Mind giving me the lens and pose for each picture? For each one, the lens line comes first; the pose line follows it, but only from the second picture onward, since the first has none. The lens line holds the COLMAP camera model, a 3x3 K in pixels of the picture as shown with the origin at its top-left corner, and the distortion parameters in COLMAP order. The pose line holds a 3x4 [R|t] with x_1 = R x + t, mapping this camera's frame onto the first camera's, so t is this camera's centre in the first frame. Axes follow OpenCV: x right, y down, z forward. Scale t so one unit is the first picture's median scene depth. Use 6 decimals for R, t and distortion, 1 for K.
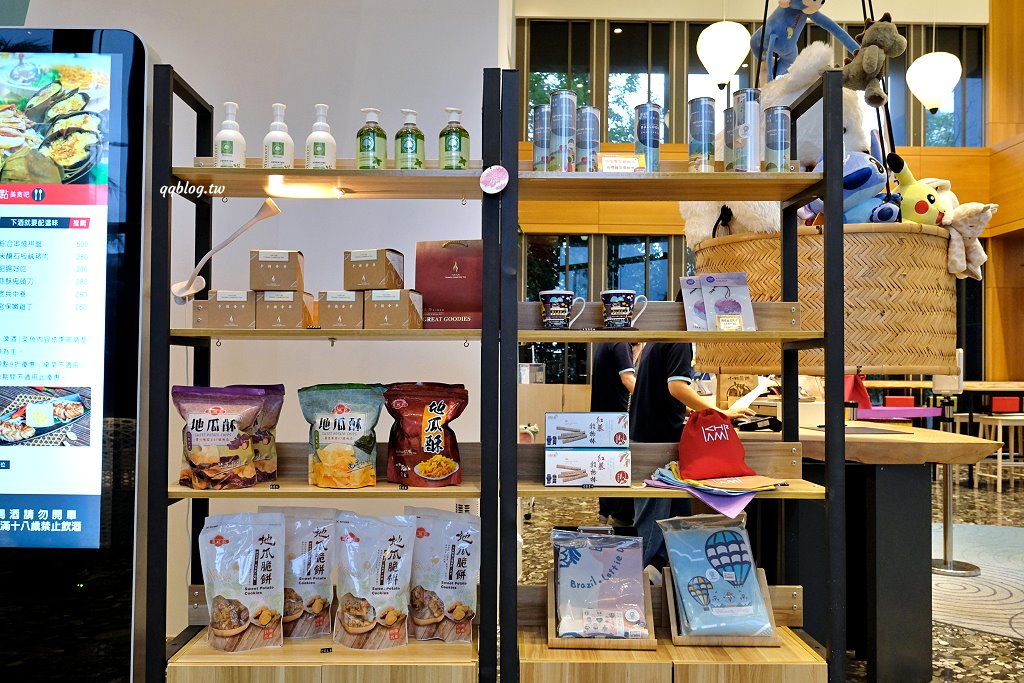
lens RADIAL K [[690.2, 0, 512.0], [0, 690.2, 341.5], [0, 0, 1]] dist [-0.004409, -0.001327]
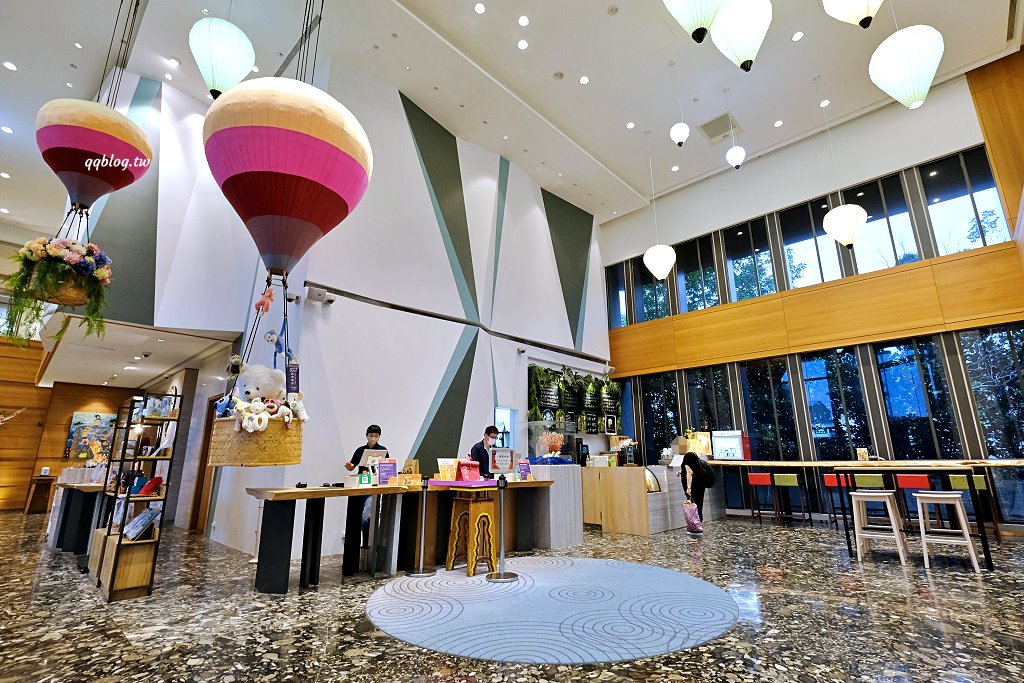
lens RADIAL K [[474.0, 0, 512.0], [0, 474.0, 341.5], [0, 0, 1]] dist [0.000916, 0.000094]
pose [[0.708428, -0.182504, -0.681778, 0.487778], [0.021925, 0.971213, -0.237201, 0.021448], [0.705442, 0.153092, 0.692036, -0.034465]]
